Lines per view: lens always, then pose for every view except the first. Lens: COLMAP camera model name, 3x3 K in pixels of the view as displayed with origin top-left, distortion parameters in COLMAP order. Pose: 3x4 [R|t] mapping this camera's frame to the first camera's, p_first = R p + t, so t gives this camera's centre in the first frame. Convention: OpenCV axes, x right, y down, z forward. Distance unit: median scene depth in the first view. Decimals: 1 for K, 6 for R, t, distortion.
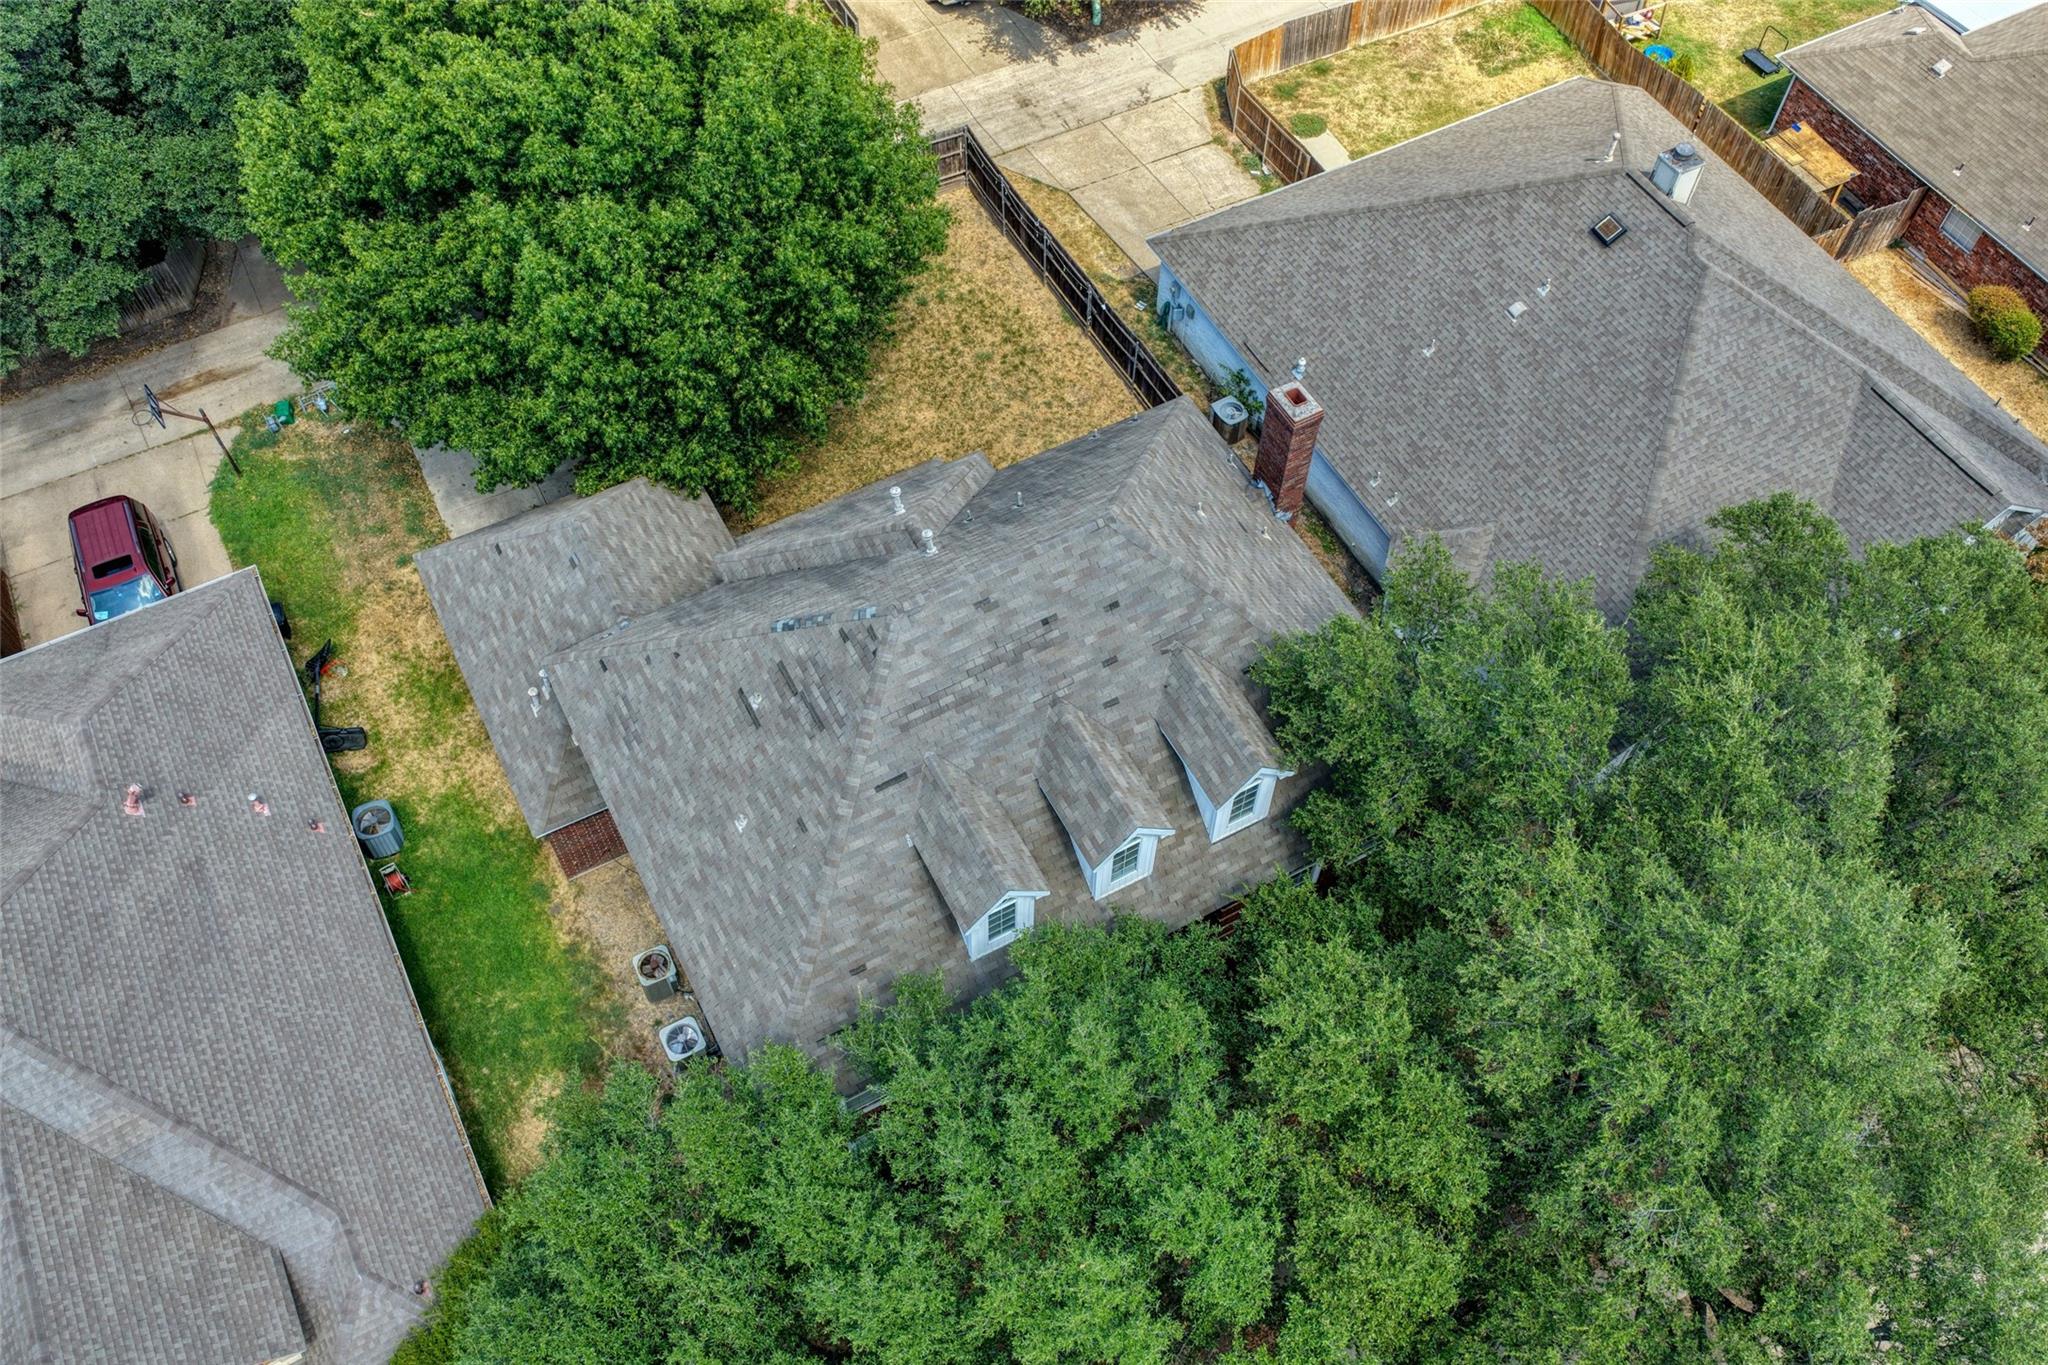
lens RADIAL K [[1653.8, 0, 1024.0], [0, 1653.8, 682.5], [0, 0, 1]] dist [-0.001134, 0.010885]
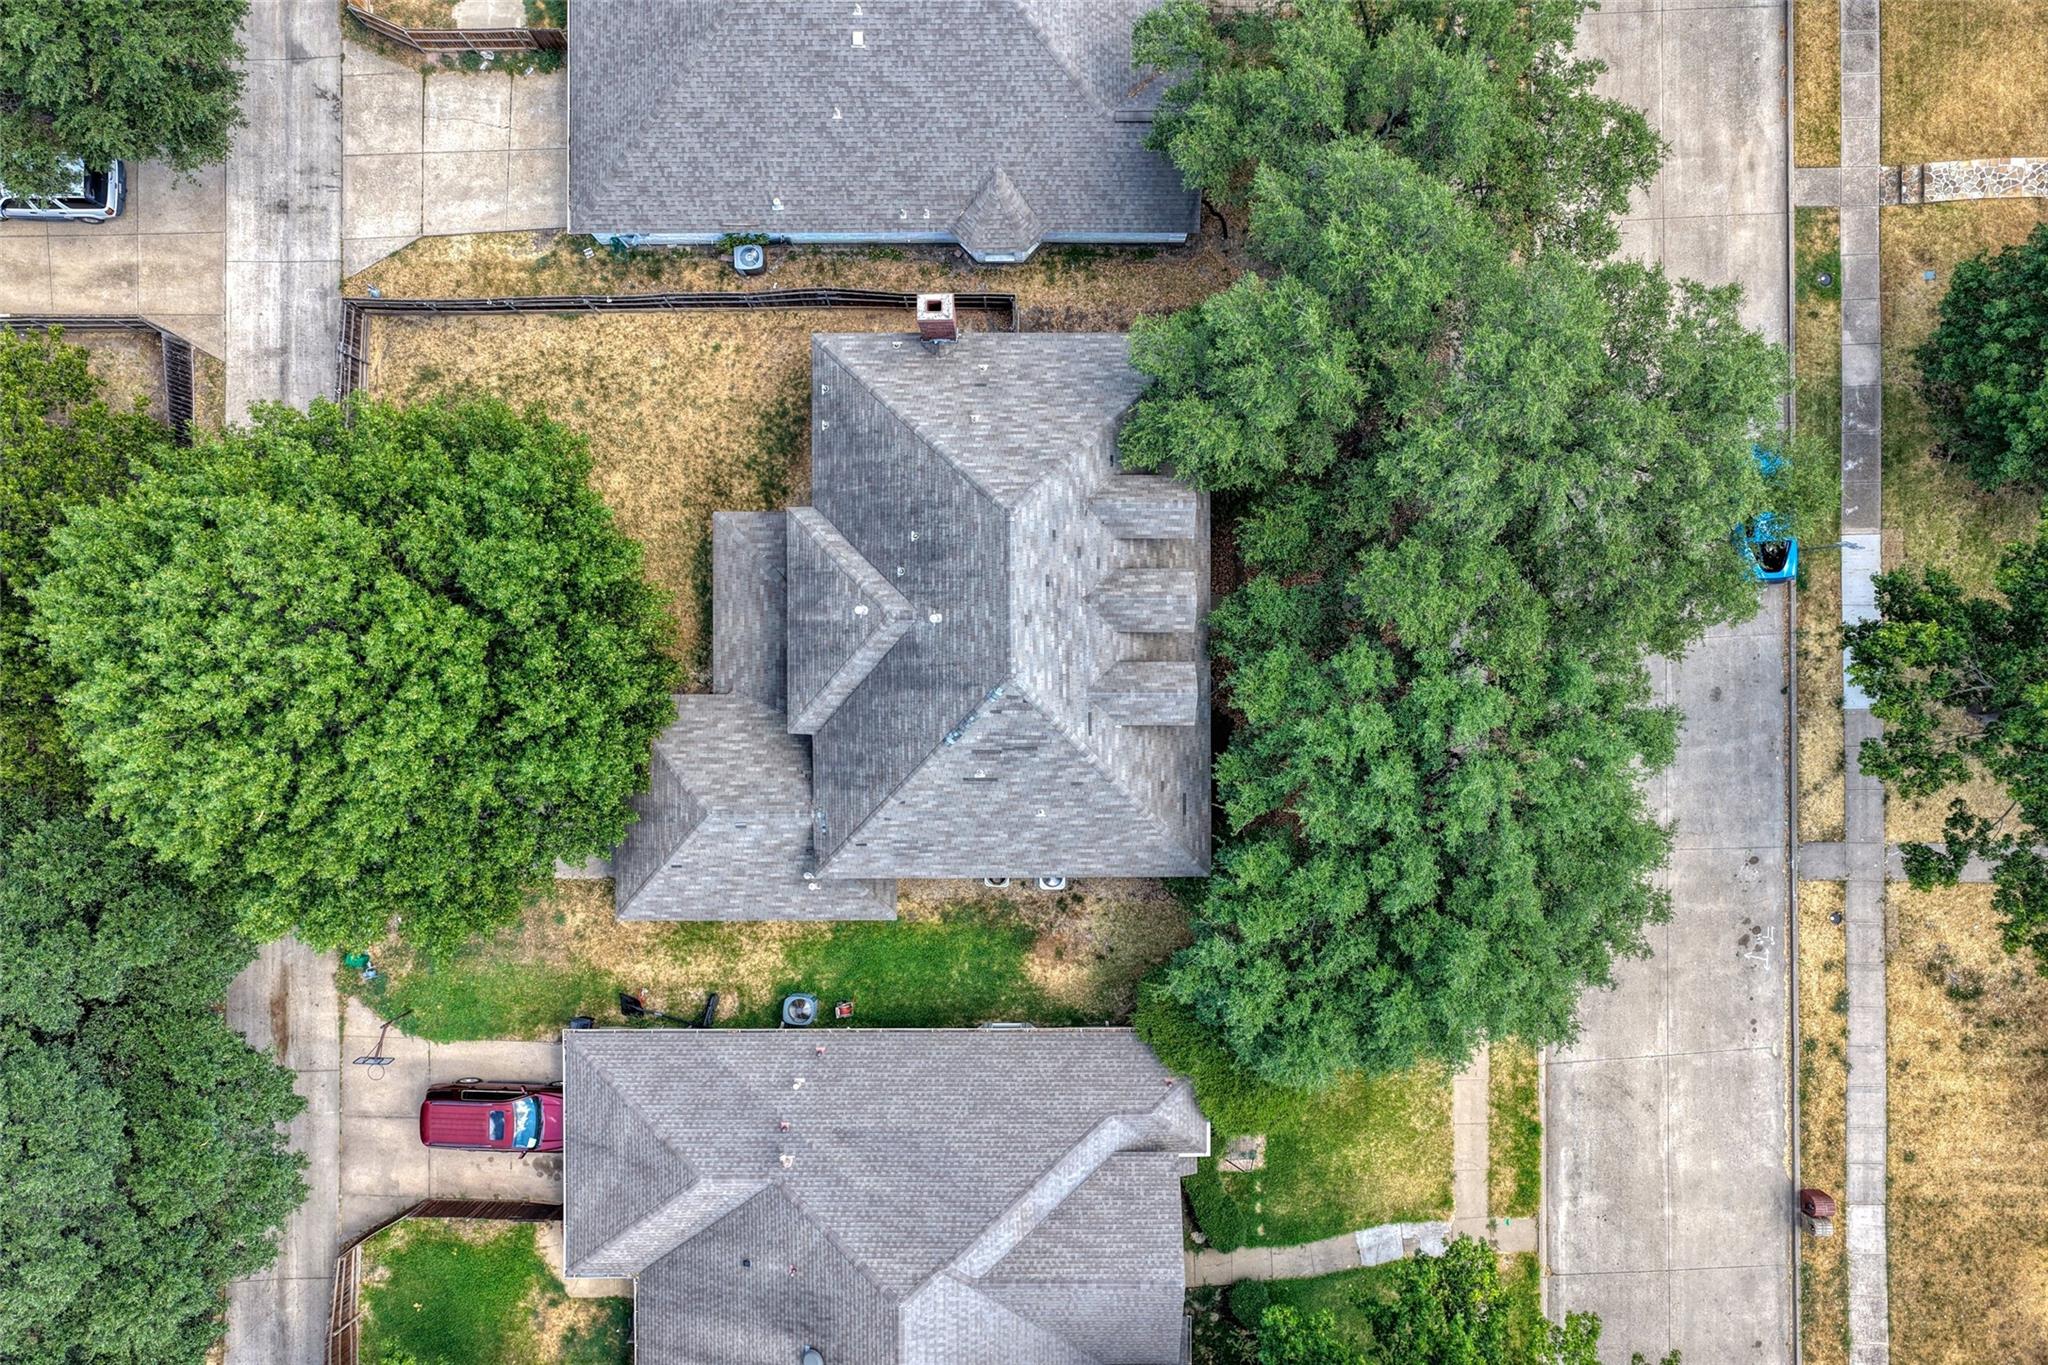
lens RADIAL K [[1618.2, 0, 1024.0], [0, 1618.2, 682.5], [0, 0, 1]] dist [0.001166, -0.000603]
pose [[0.472914, -0.881064, -0.008843, -0.043827], [0.754278, 0.399632, 0.520922, -0.550801], [-0.455432, -0.253021, 0.853559, -0.168671]]
